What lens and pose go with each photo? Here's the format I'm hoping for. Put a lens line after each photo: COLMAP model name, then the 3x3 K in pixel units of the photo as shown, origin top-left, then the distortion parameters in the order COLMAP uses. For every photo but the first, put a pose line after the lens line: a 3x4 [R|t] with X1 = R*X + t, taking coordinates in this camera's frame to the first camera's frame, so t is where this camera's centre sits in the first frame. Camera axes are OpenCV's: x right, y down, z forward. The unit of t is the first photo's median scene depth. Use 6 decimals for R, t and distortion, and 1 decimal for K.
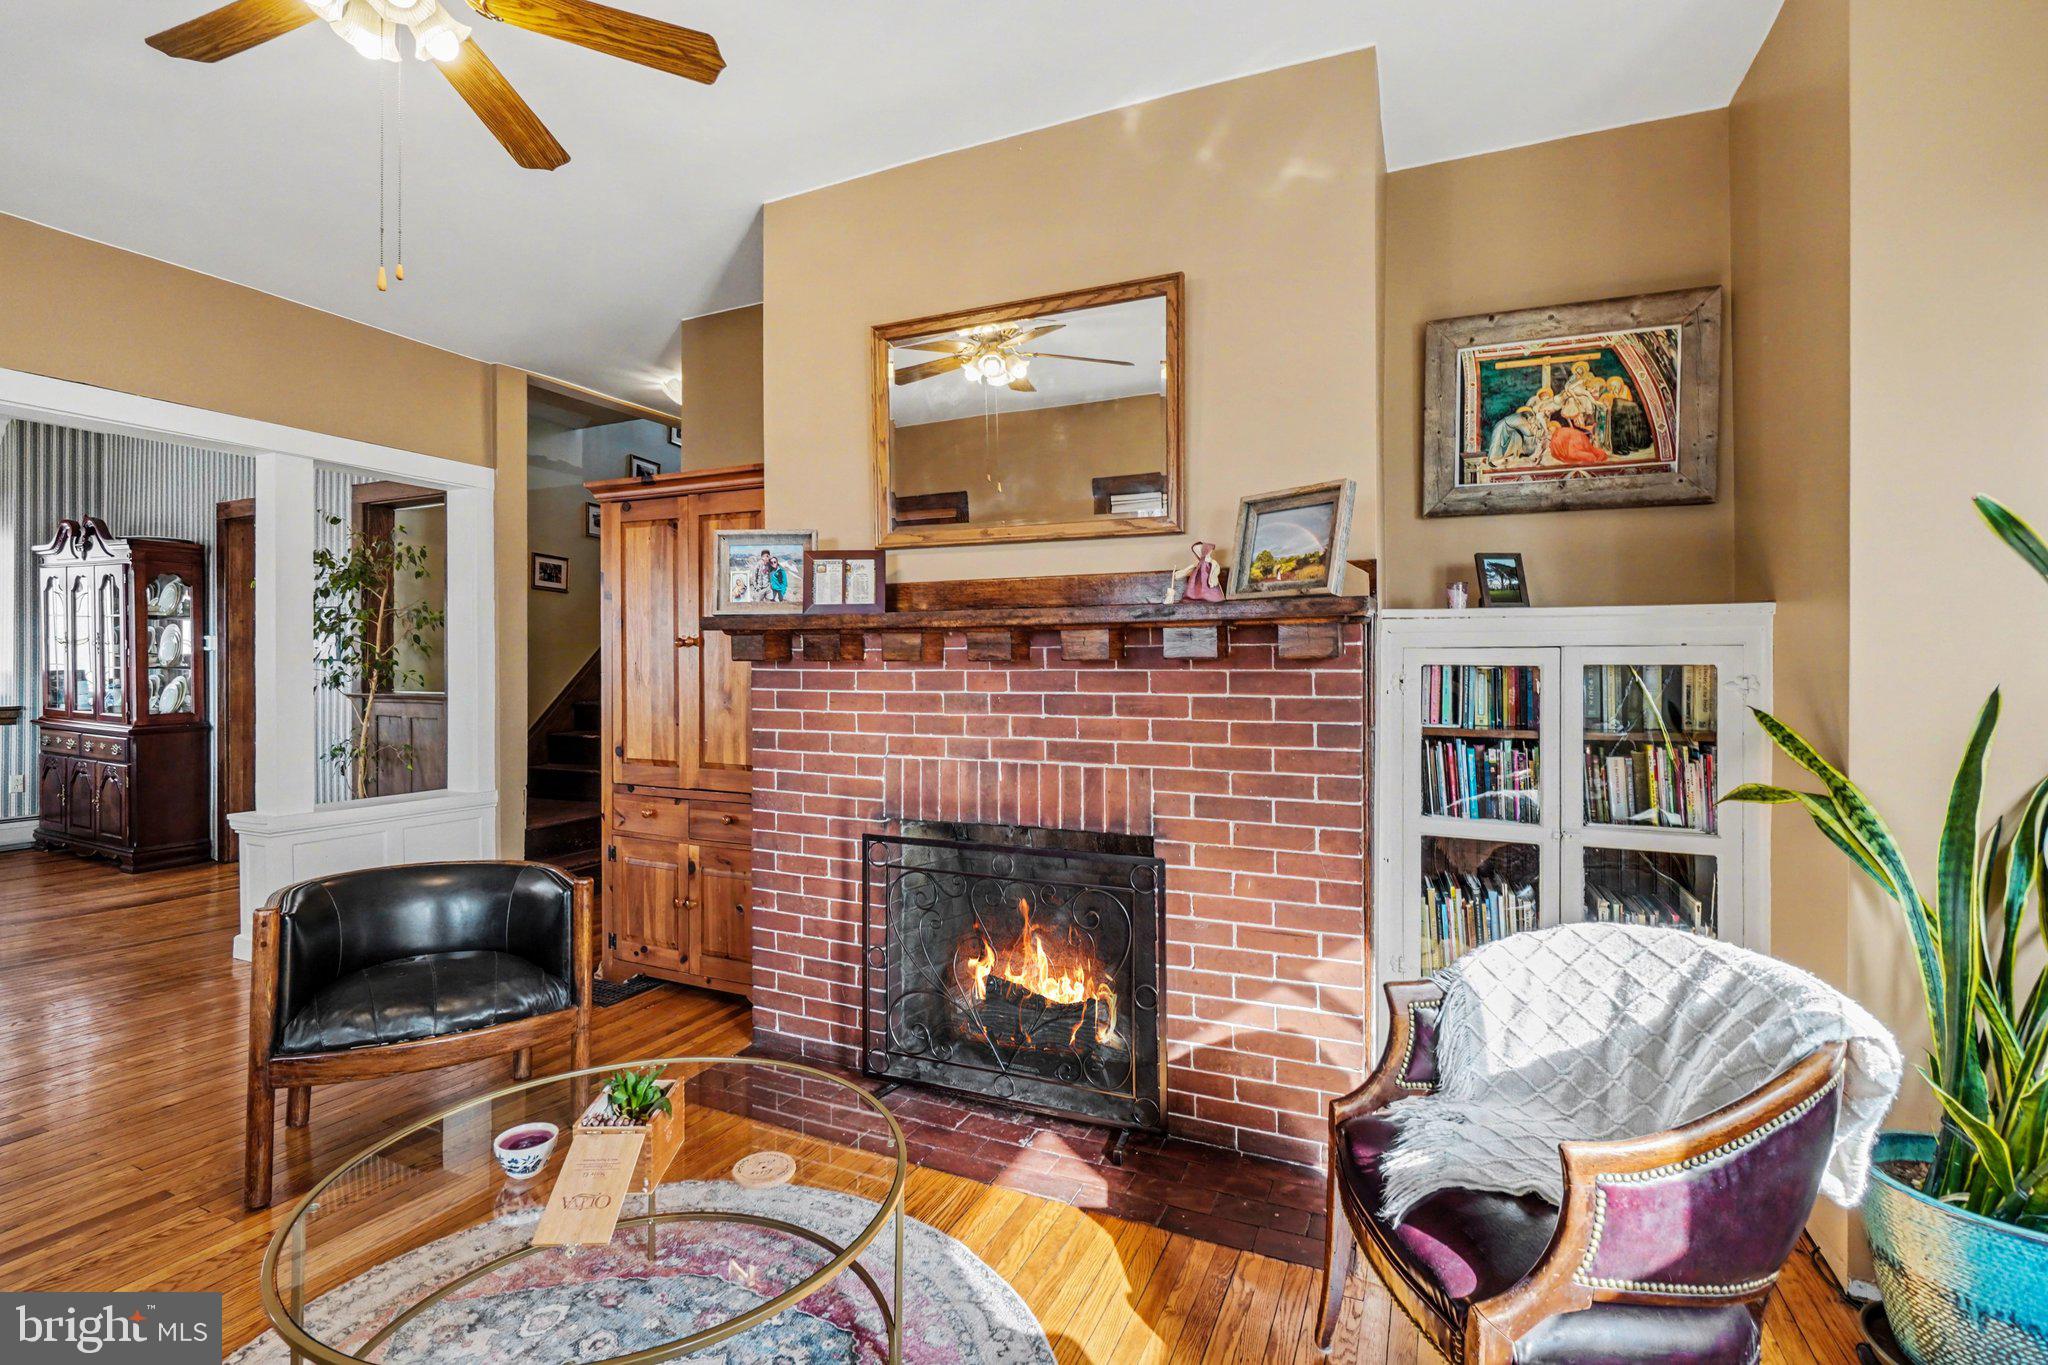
lens RADIAL K [[937.8, 0, 1004.3], [0, 937.8, 665.6], [0, 0, 1]] dist [-0.002183, -0.000390]
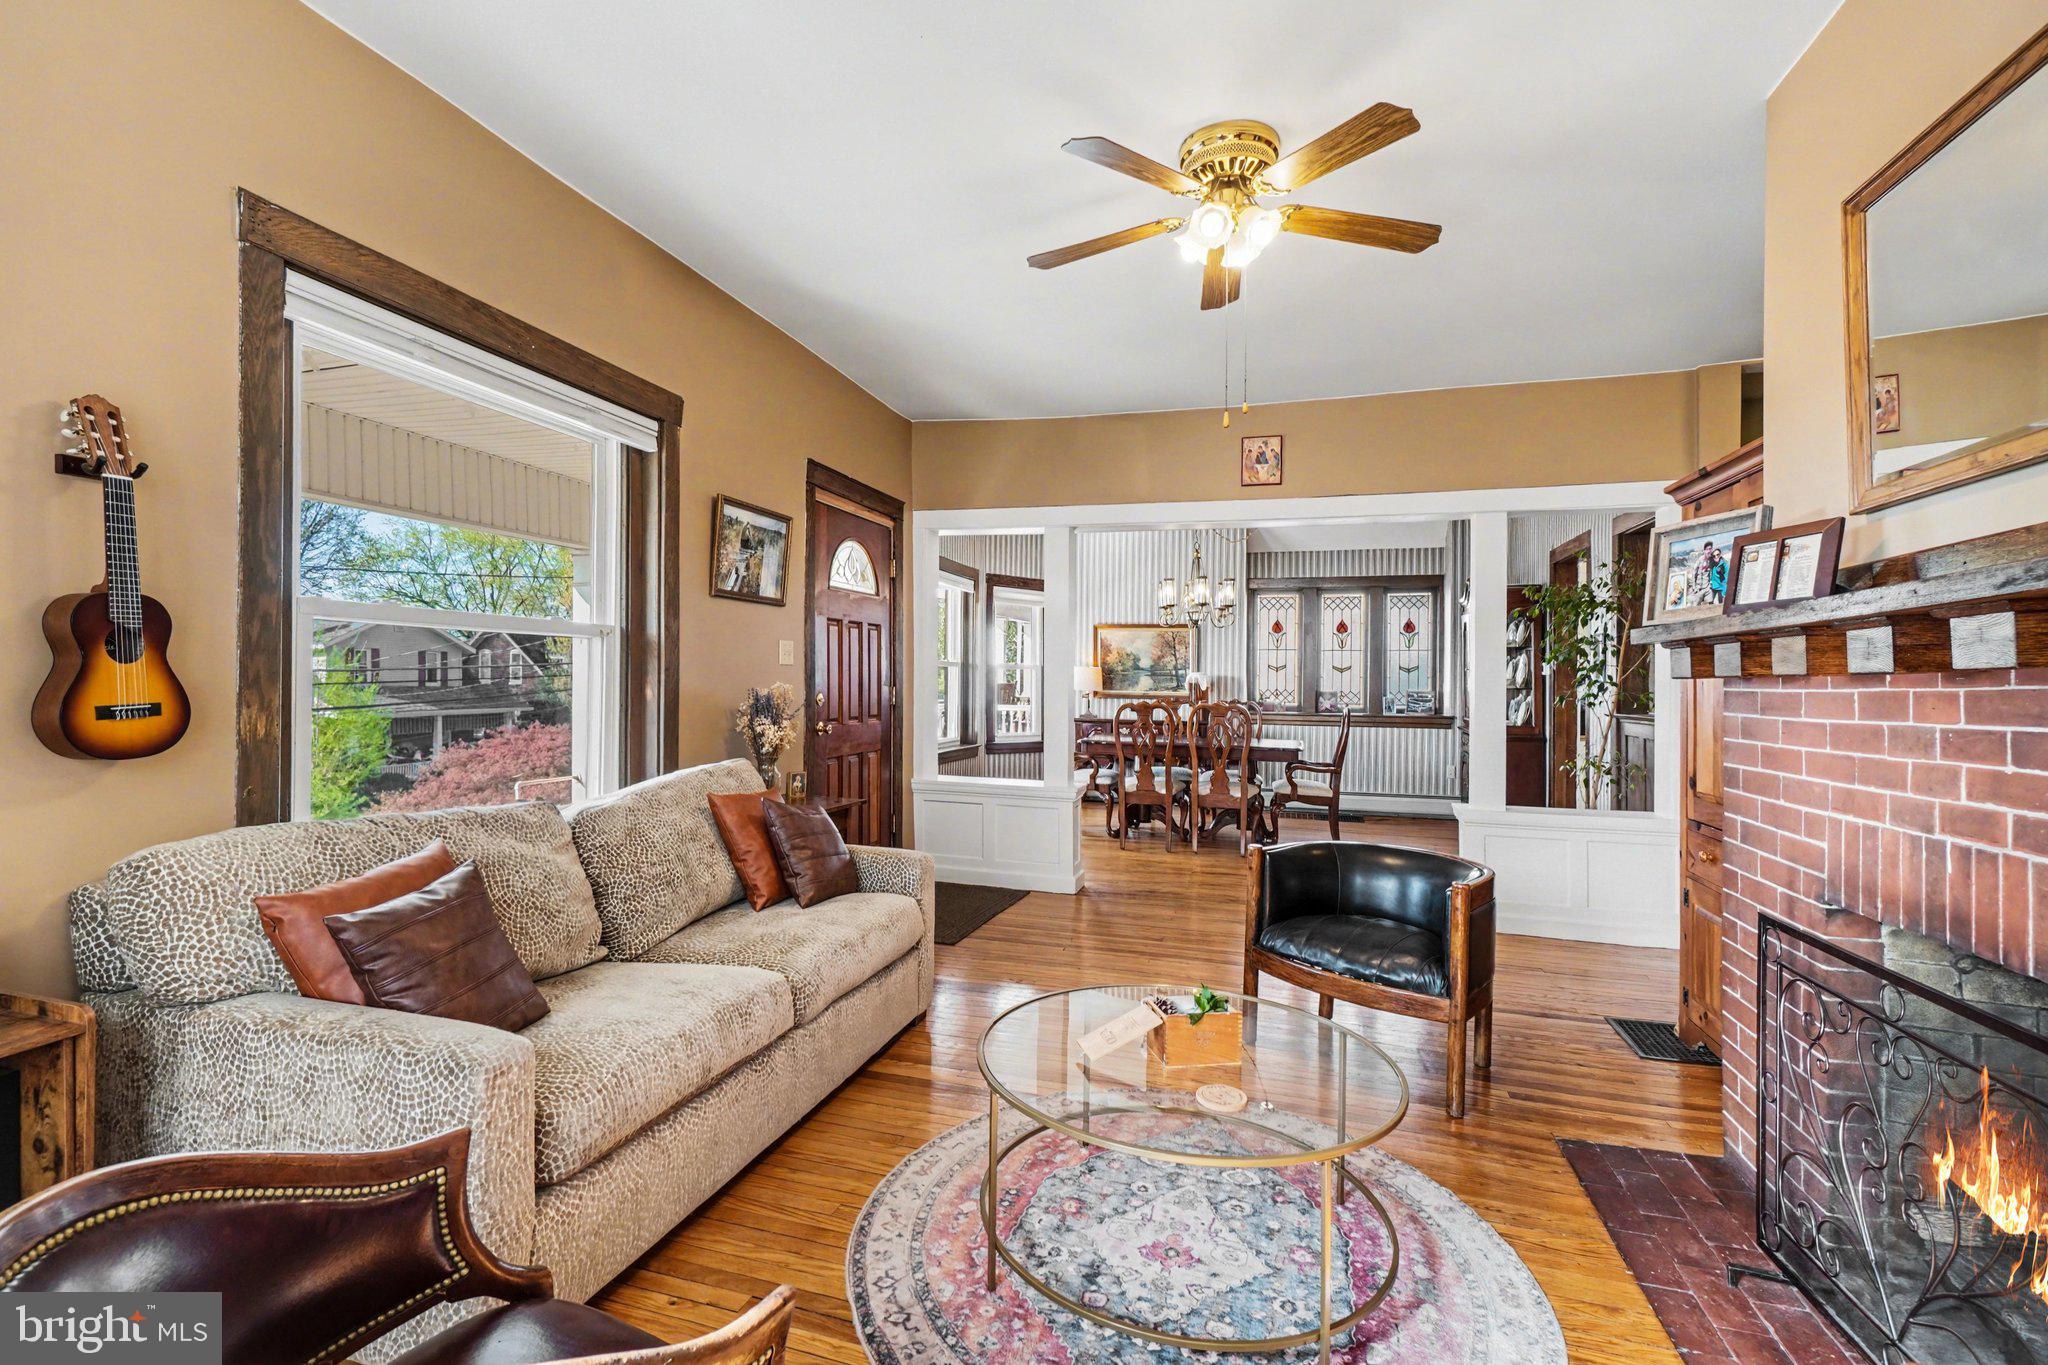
lens RADIAL K [[937.8, 0, 1004.3], [0, 937.8, 665.6], [0, 0, 1]] dist [-0.002183, -0.000390]
pose [[0.135201, -0.021979, -0.990574, 0.508146], [-0.007867, 0.999699, -0.023256, 0.008240], [0.990787, 0.010937, 0.134987, 0.313214]]
